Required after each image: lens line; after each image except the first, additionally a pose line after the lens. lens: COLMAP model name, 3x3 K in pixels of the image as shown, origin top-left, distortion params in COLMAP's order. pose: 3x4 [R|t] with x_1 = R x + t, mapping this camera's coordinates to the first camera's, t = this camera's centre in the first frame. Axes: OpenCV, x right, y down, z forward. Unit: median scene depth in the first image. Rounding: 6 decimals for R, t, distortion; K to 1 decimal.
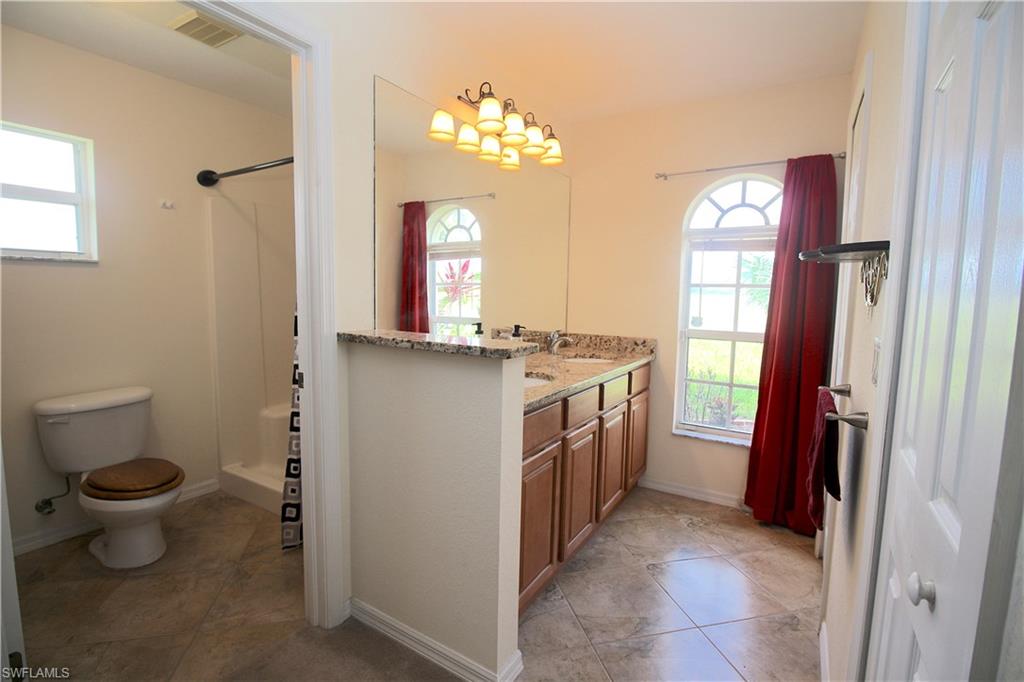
lens RADIAL K [[485.1, 0, 511.0], [0, 485.1, 340.8], [0, 0, 1]] dist [-0.013858, -0.003240]
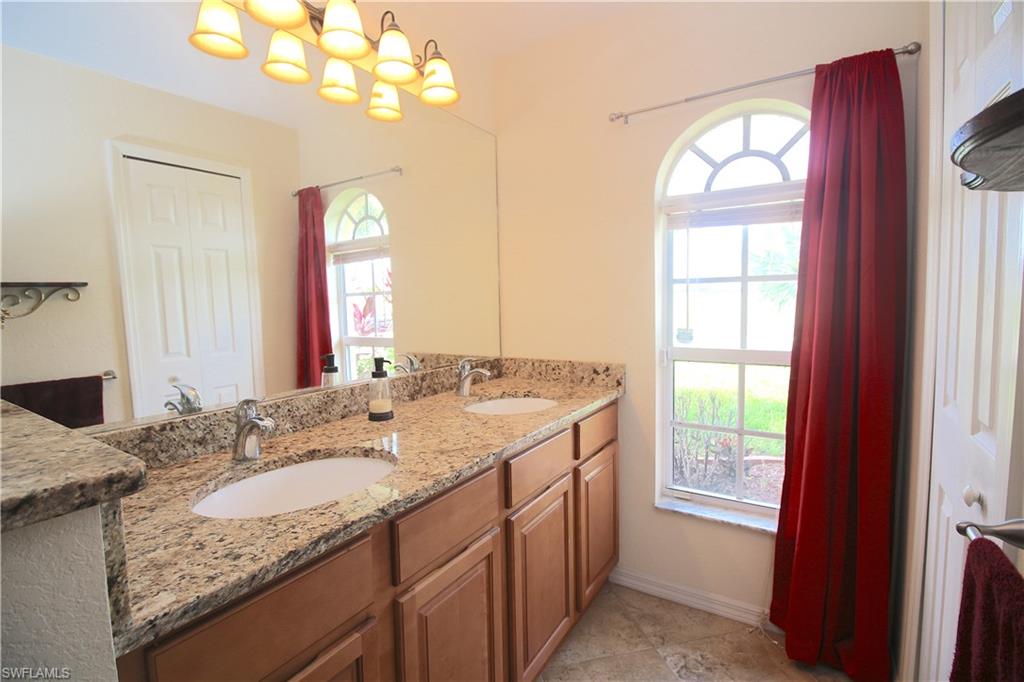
lens RADIAL K [[485.1, 0, 512.4], [0, 485.1, 340.3], [0, 0, 1]] dist [-0.013858, -0.003240]
pose [[0.999035, -0.039781, -0.018606, 0.168083], [0.039485, 0.999091, -0.016044, -0.033487], [0.019228, 0.015294, 0.999698, 0.349078]]
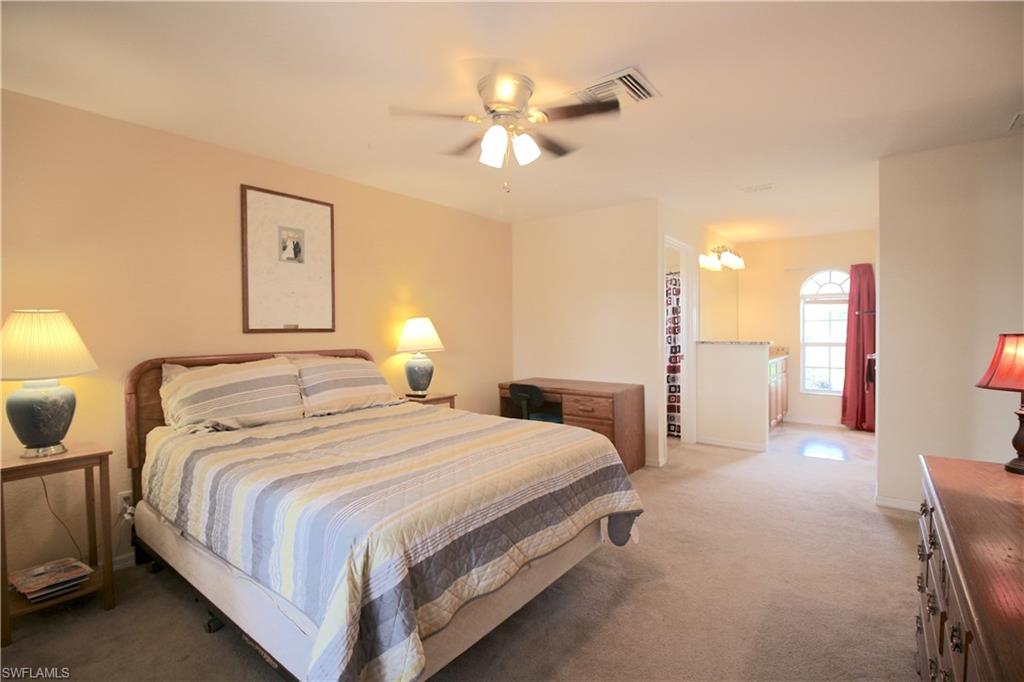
lens RADIAL K [[485.1, 0, 507.1], [0, 485.1, 335.7], [0, 0, 1]] dist [-0.013858, -0.003240]
pose [[0.993234, -0.028366, -0.112615, -0.694444], [0.018971, 0.996316, -0.083636, 0.101883], [0.114572, 0.080934, 0.990113, -1.234379]]
